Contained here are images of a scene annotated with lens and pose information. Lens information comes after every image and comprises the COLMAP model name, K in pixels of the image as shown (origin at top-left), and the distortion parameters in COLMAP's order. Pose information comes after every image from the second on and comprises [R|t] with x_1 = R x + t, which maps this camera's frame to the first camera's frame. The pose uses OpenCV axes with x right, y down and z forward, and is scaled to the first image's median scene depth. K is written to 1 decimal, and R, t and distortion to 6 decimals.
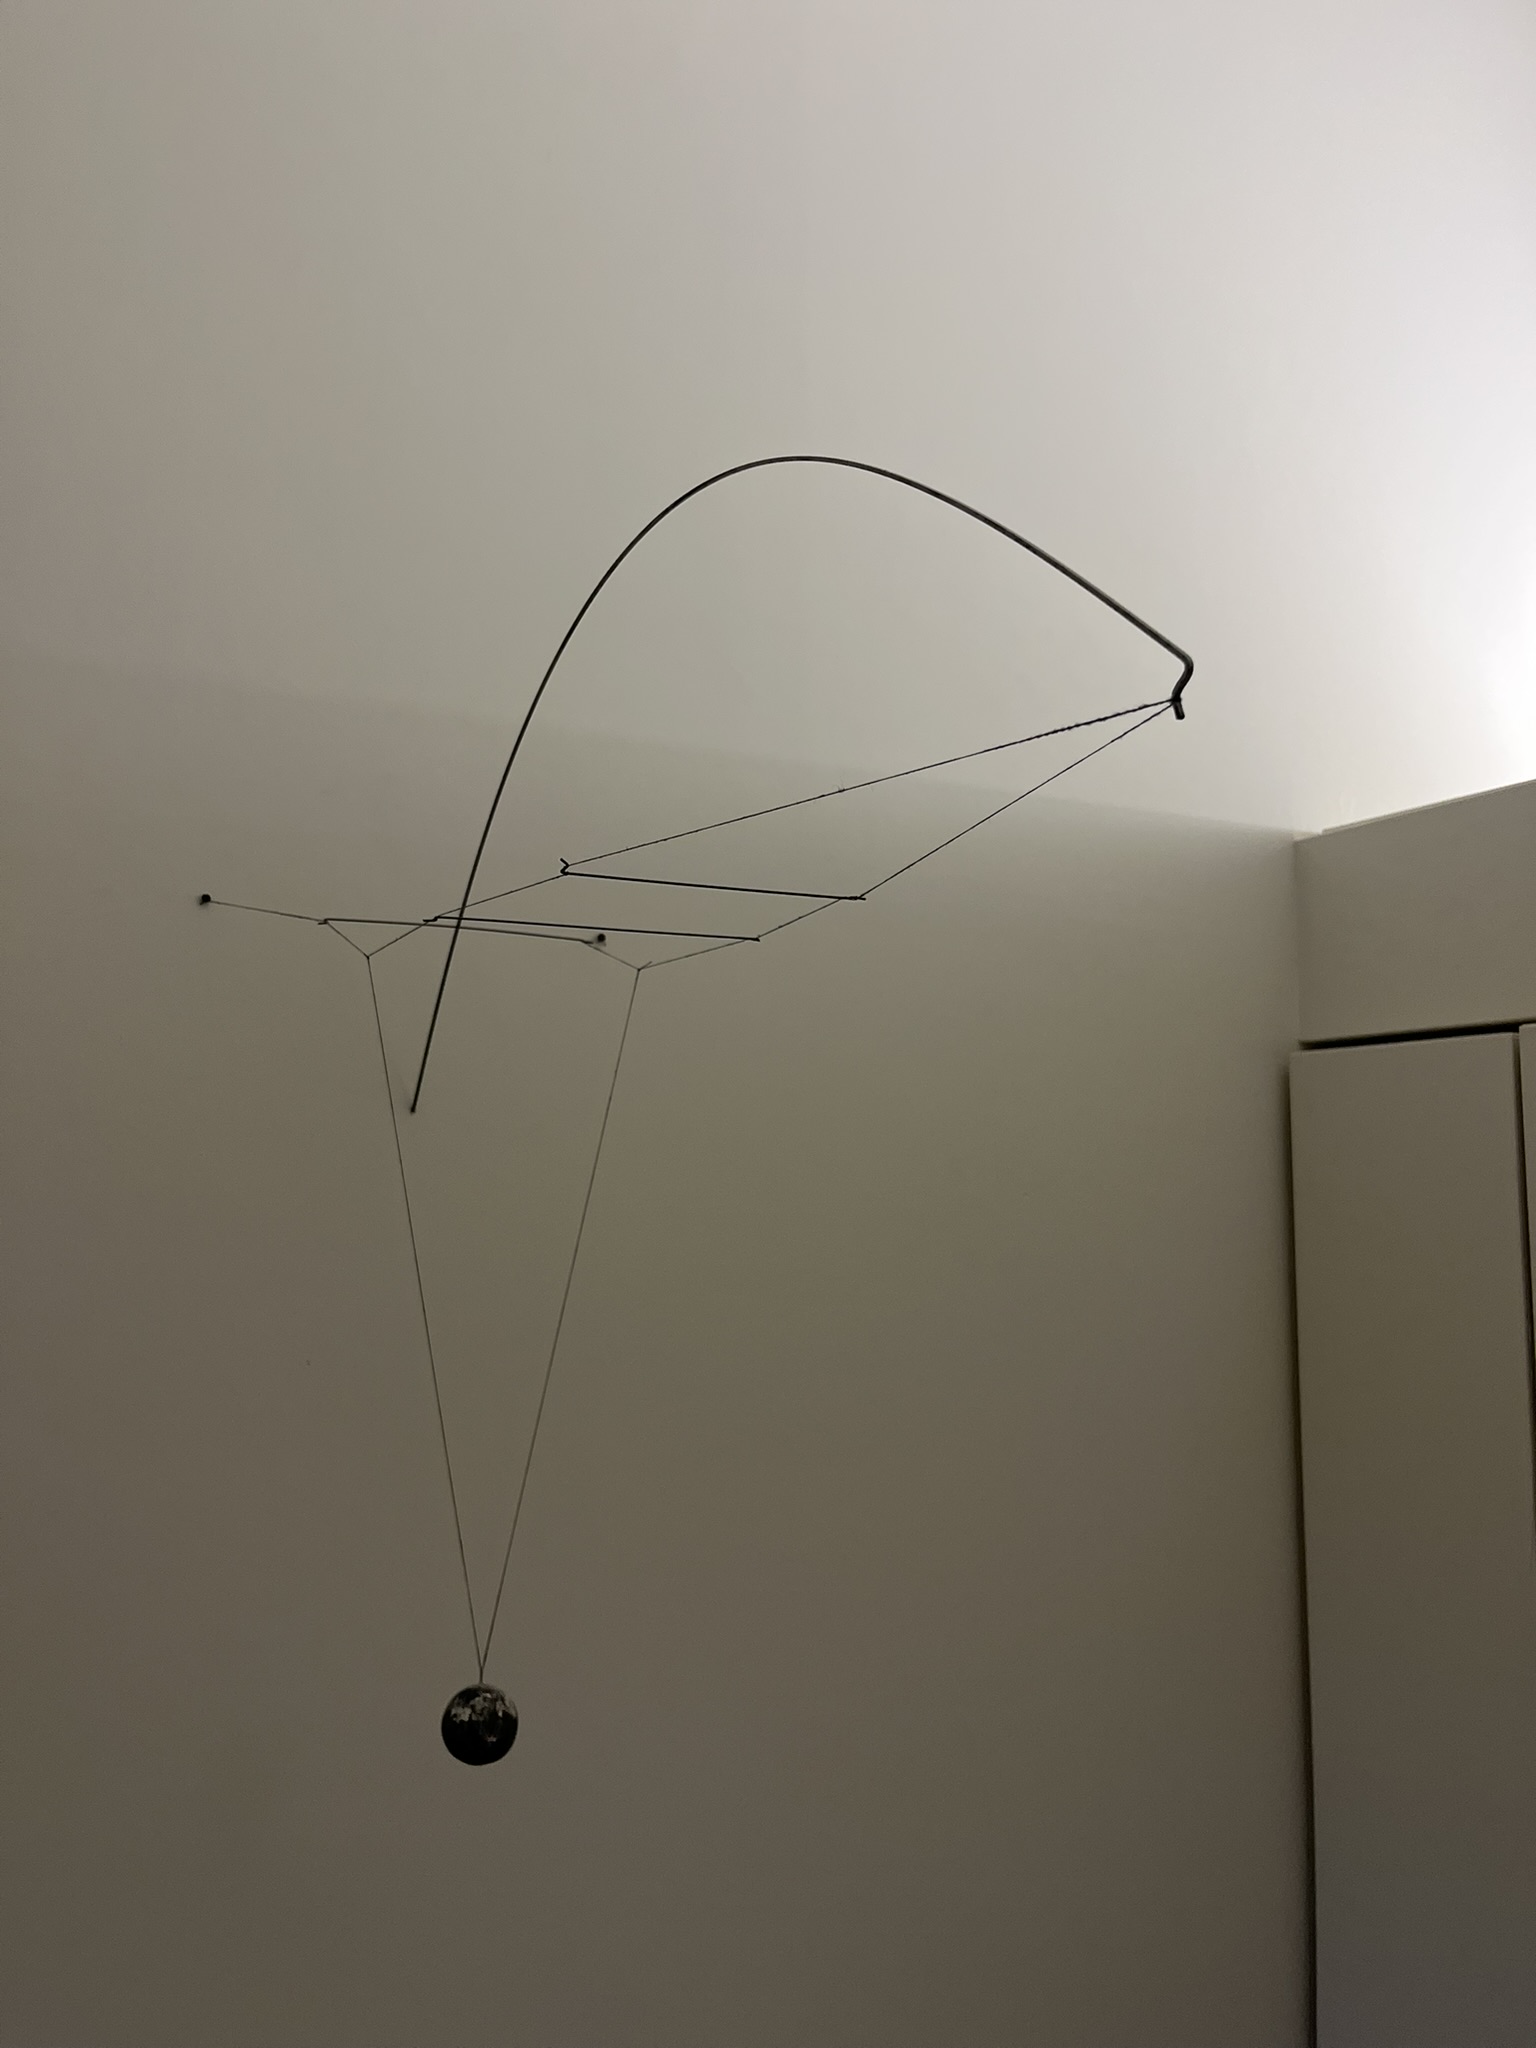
lens RADIAL K [[1547.1, 0, 718.9], [0, 1547.1, 1018.3], [0, 0, 1]] dist [0.046028, -0.006062]
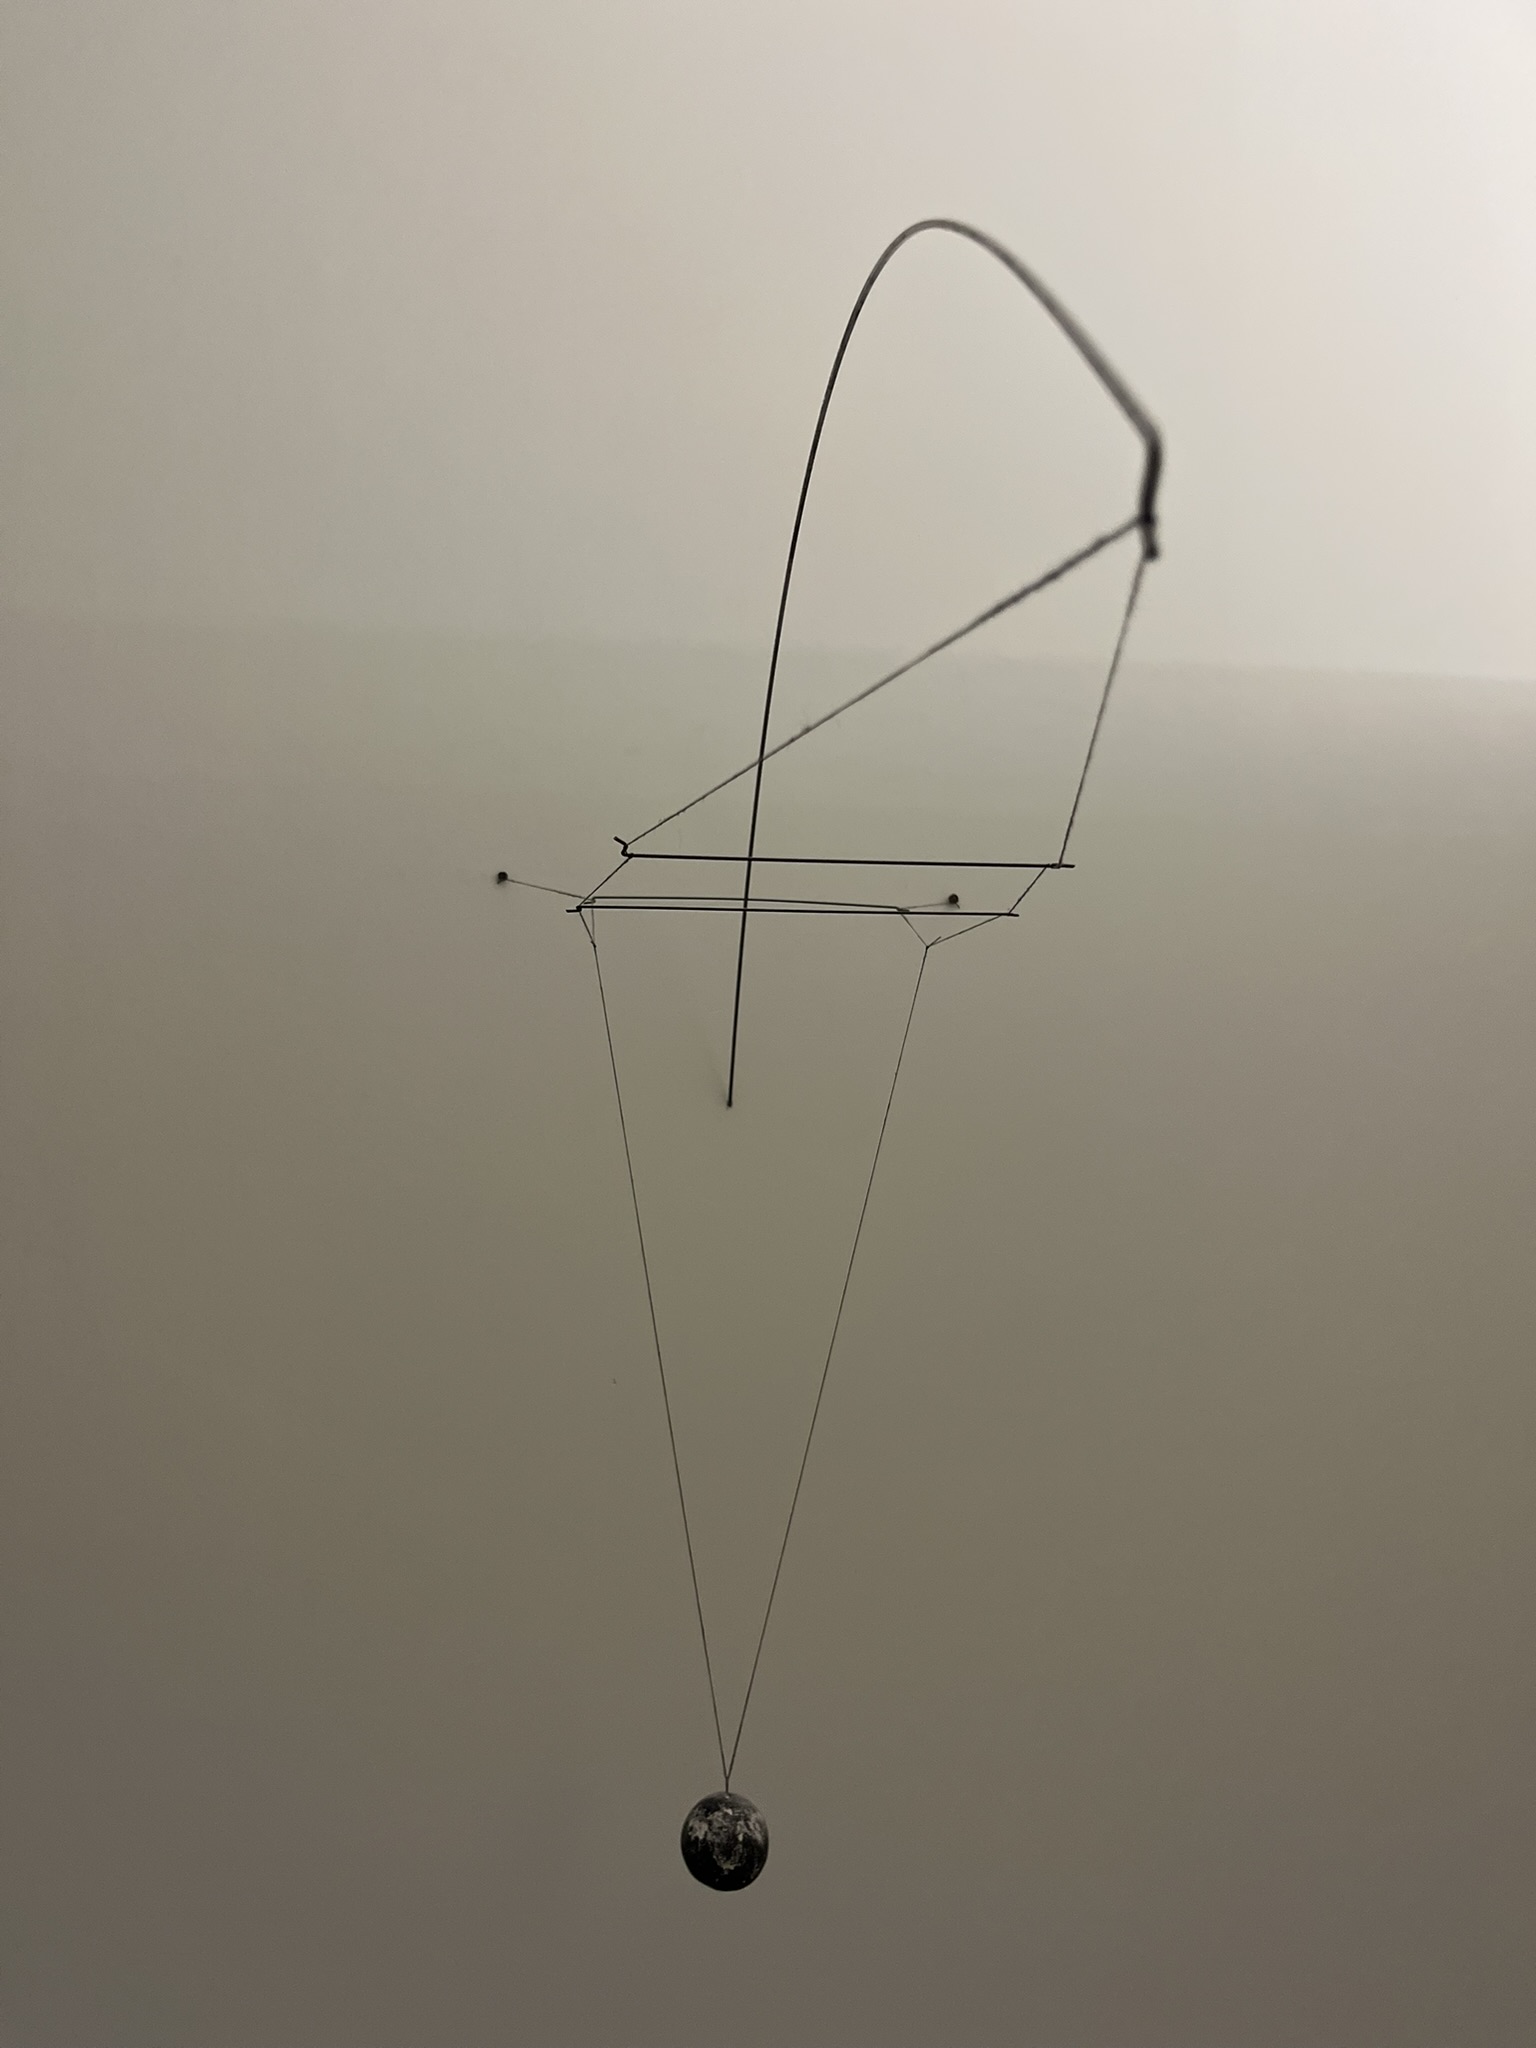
lens RADIAL K [[1547.1, 0, 768.3], [0, 1547.1, 1030.6], [0, 0, 1]] dist [0.046028, -0.006062]
pose [[0.934730, -0.003834, -0.355337, 0.176834], [0.022529, 0.998570, 0.048488, -0.032703], [0.354643, -0.053329, 0.933480, 0.233846]]
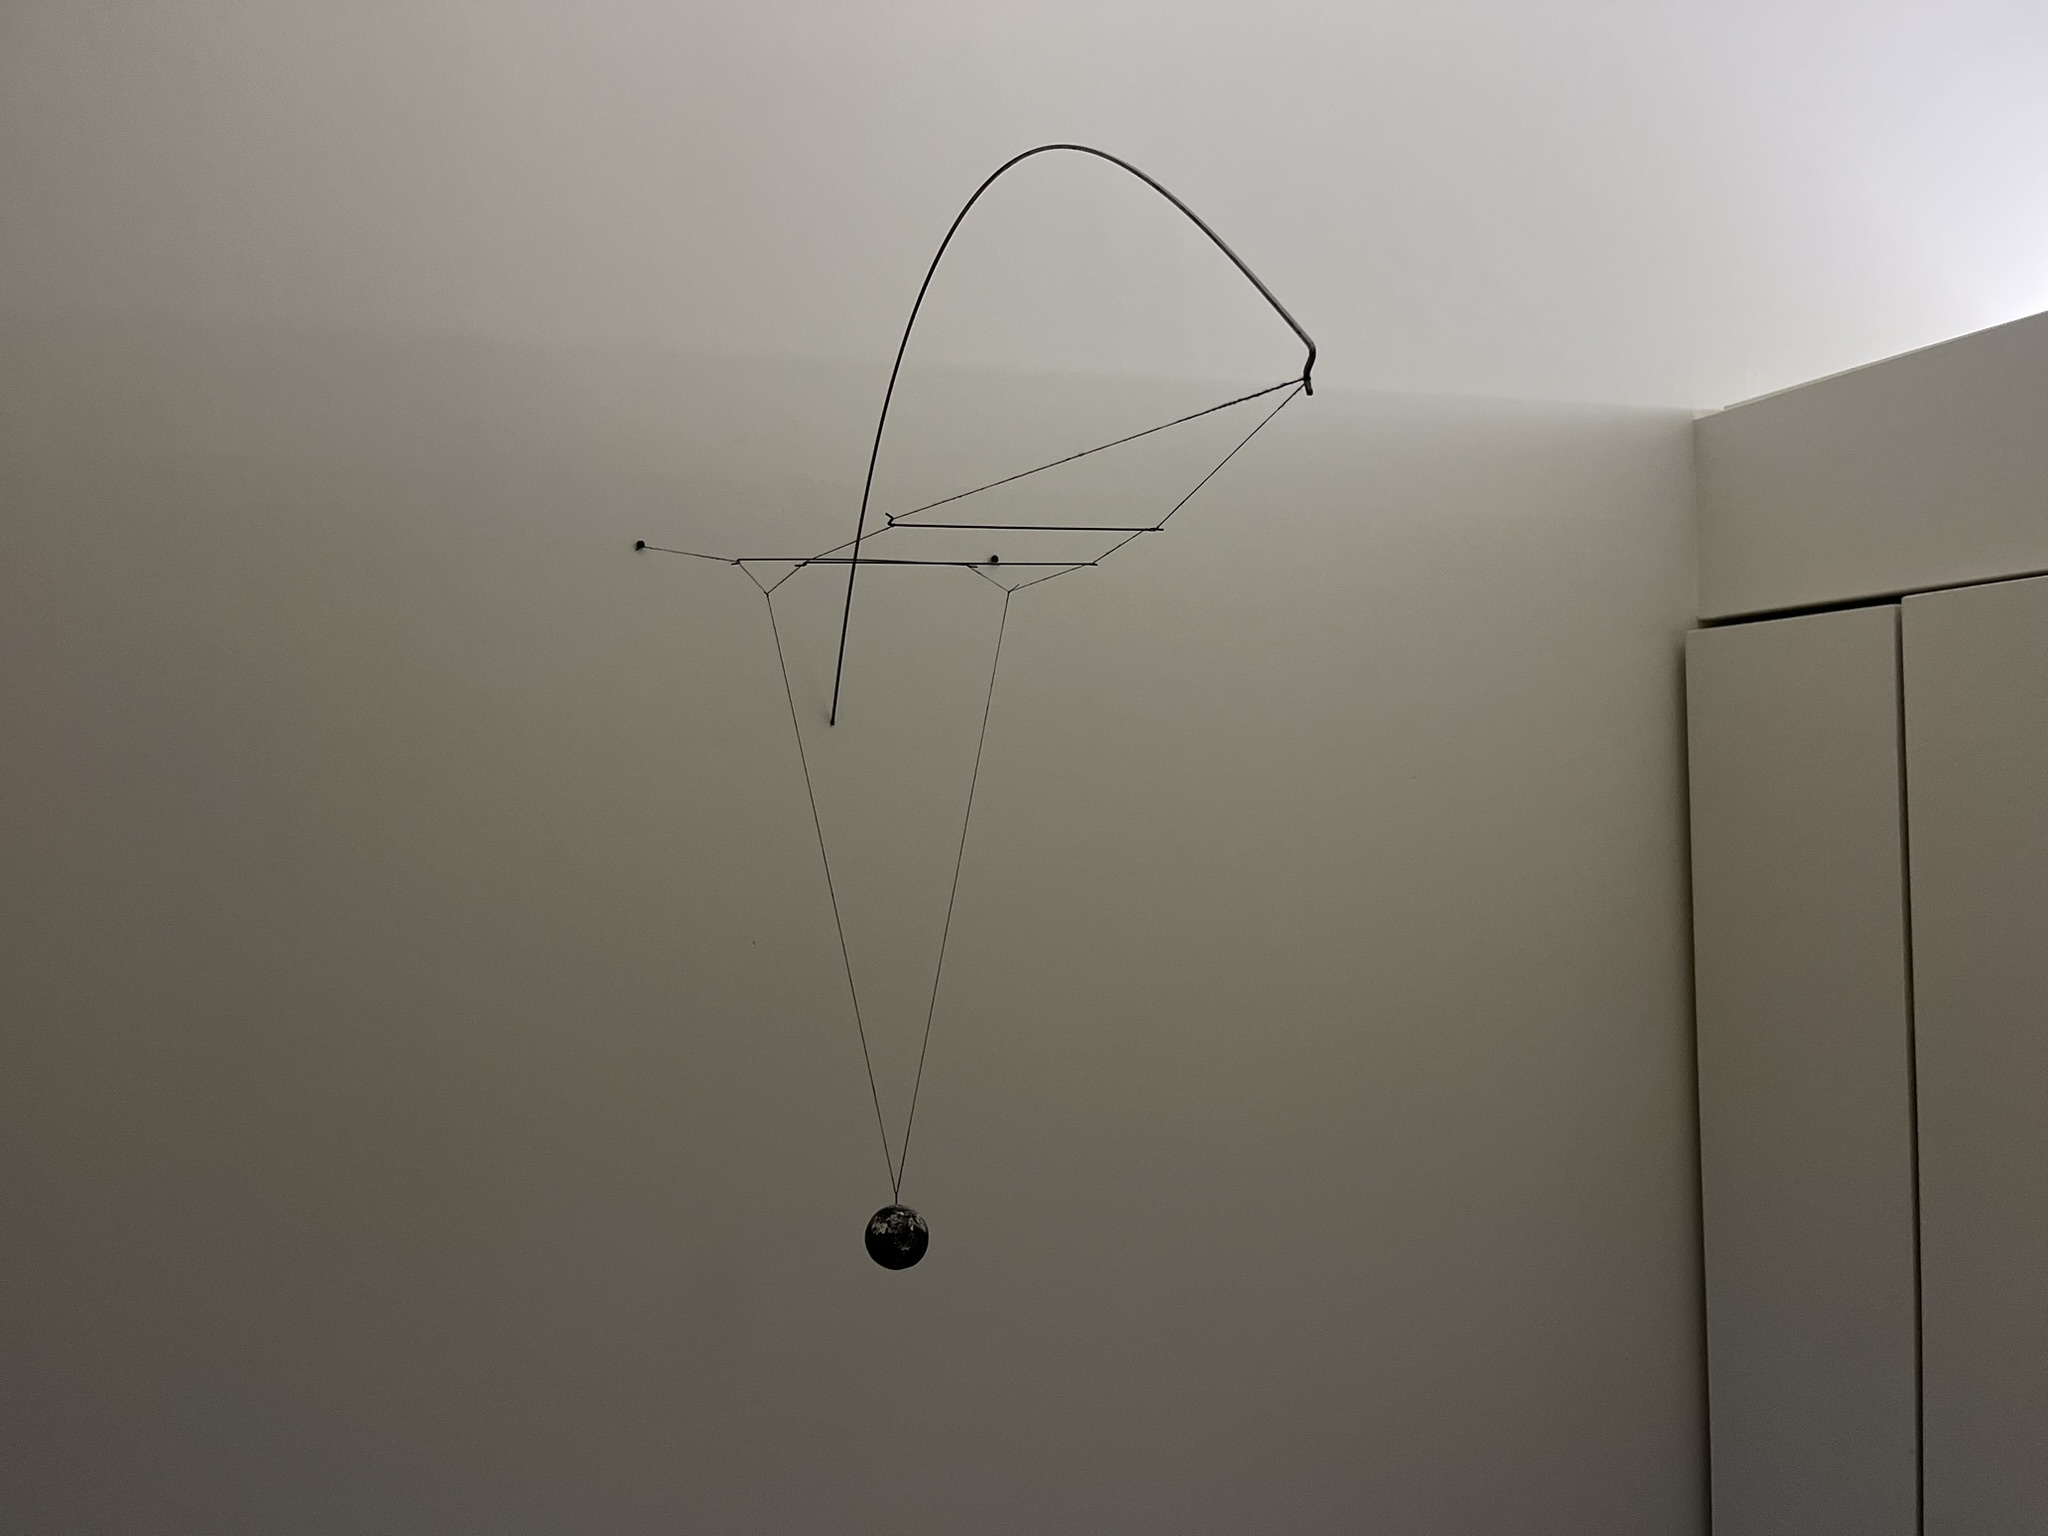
lens RADIAL K [[1547.1, 0, 1023.9], [0, 1547.1, 759.1], [0, 0, 1]] dist [0.046028, -0.006062]
pose [[0.991005, -0.034050, -0.129420, 0.109615], [0.046221, 0.994664, 0.092236, -0.015697], [0.125589, -0.097388, 0.987291, -0.123435]]
